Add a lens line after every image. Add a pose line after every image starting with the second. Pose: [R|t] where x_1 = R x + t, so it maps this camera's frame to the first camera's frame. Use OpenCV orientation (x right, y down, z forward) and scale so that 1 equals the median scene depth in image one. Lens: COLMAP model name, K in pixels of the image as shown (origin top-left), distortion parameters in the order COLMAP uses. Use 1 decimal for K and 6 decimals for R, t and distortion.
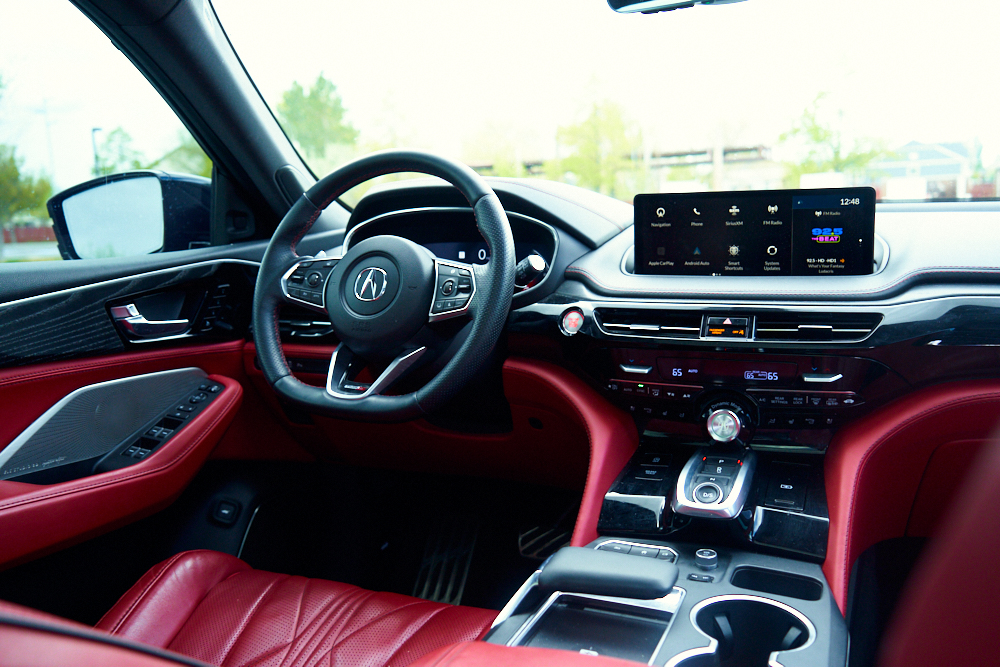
lens RADIAL K [[879.6, 0, 500.6], [0, 879.6, 334.5], [0, 0, 1]] dist [-0.036845, 0.056994]
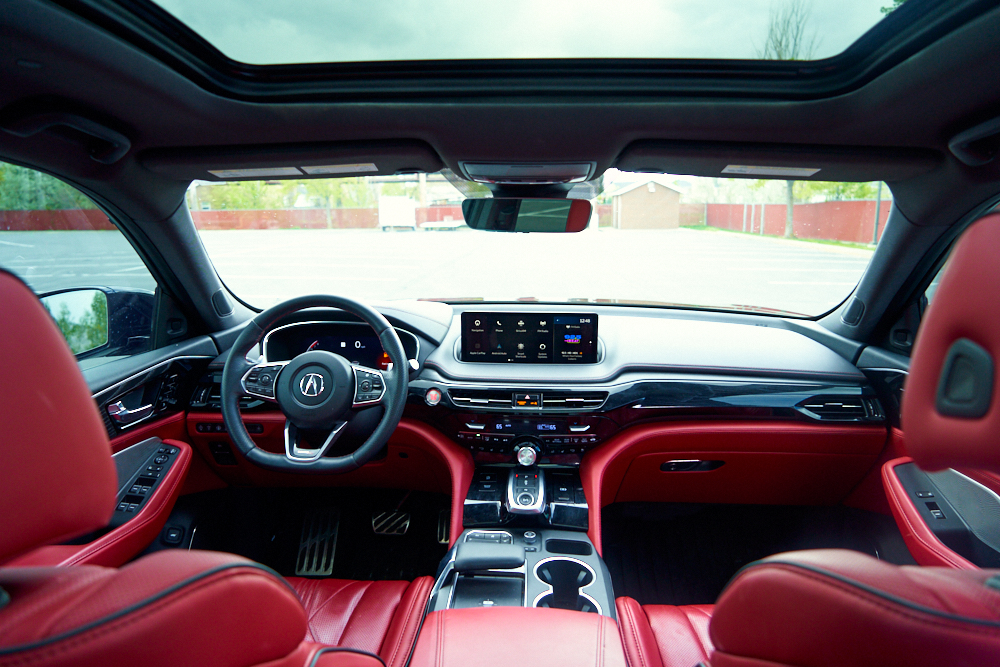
lens RADIAL K [[703.1, 0, 505.6], [0, 703.1, 334.2], [0, 0, 1]] dist [0.033175, -0.013300]
pose [[0.933791, -0.031497, 0.356431, -0.261257], [0.019123, 0.999088, 0.038187, -0.181703], [-0.357309, -0.028843, 0.933541, -0.277219]]
